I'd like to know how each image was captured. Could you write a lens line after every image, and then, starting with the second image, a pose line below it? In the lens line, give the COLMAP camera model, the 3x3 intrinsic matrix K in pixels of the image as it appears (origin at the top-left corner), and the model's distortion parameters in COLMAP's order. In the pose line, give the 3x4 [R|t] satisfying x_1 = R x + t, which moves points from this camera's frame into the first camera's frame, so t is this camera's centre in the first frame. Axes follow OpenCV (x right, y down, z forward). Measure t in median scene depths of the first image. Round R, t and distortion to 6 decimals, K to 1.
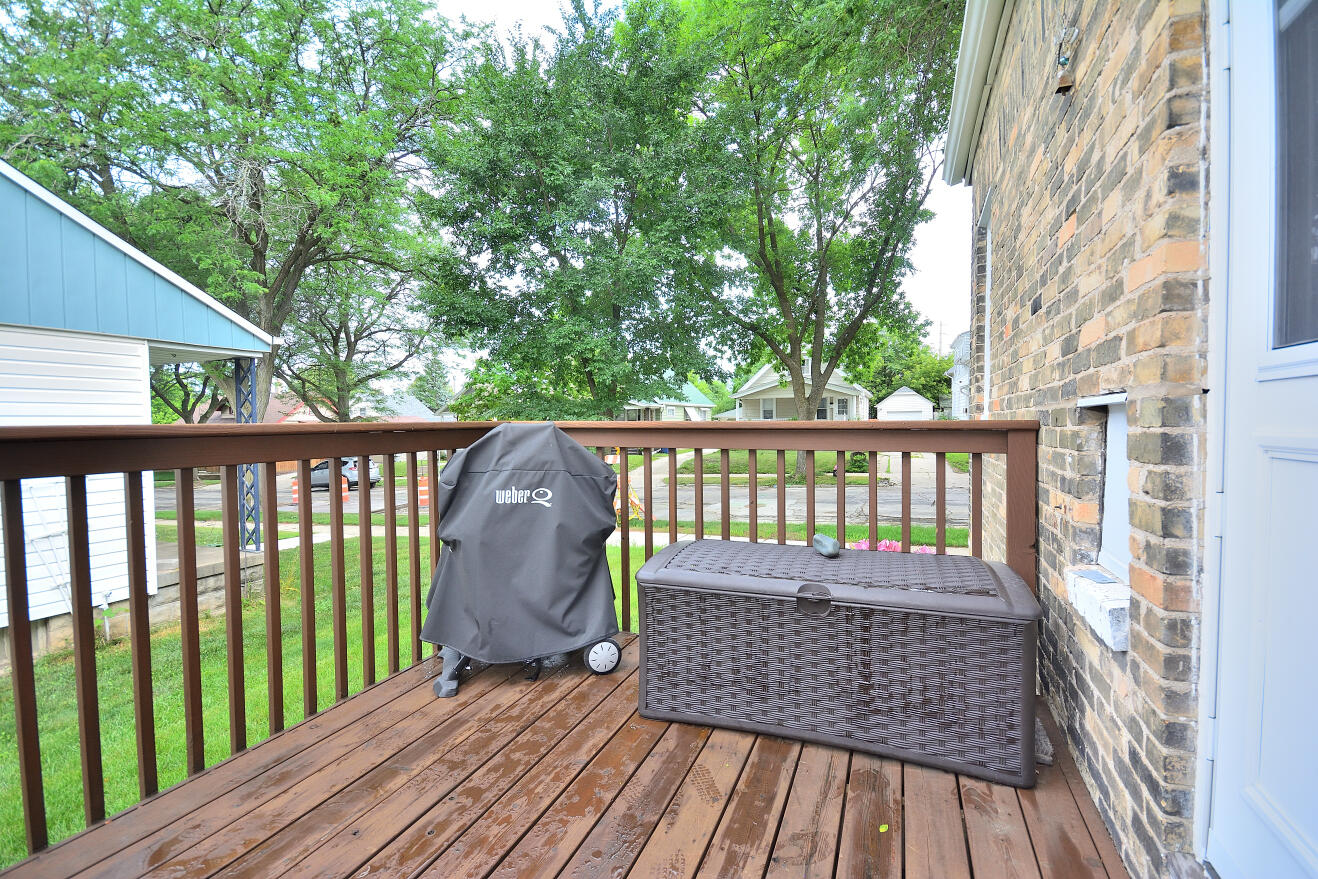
lens RADIAL K [[584.1, 0, 659.6], [0, 584.1, 436.3], [0, 0, 1]] dist [-0.002929, -0.008074]
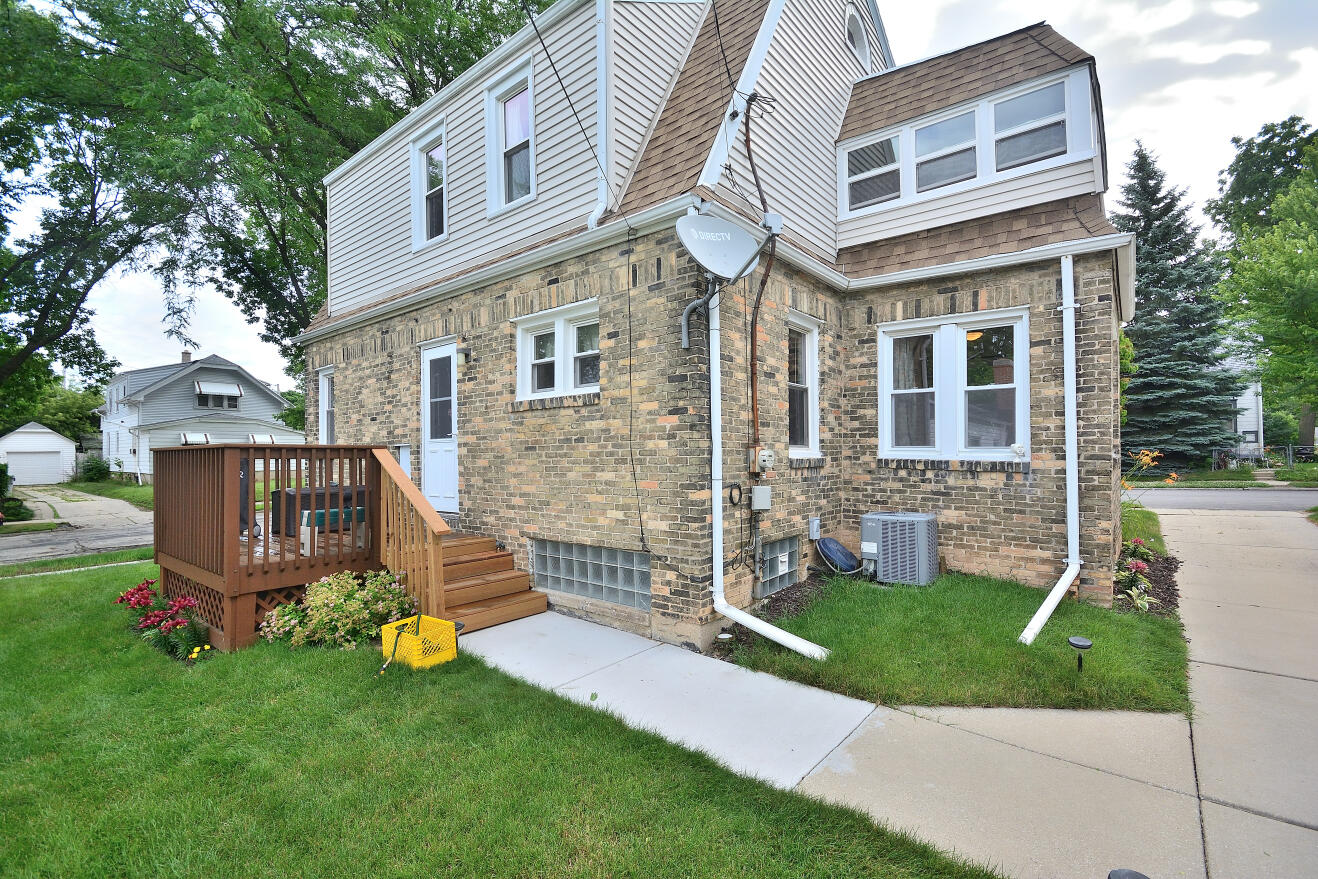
lens RADIAL K [[584.1, 0, 660.5], [0, 584.1, 445.3], [0, 0, 1]] dist [-0.002929, -0.008074]
pose [[0.277525, 0.018980, 0.960531, -0.235338], [0.037327, 0.998837, -0.030522, 0.012237], [-0.959993, 0.044324, 0.276494, -0.174273]]
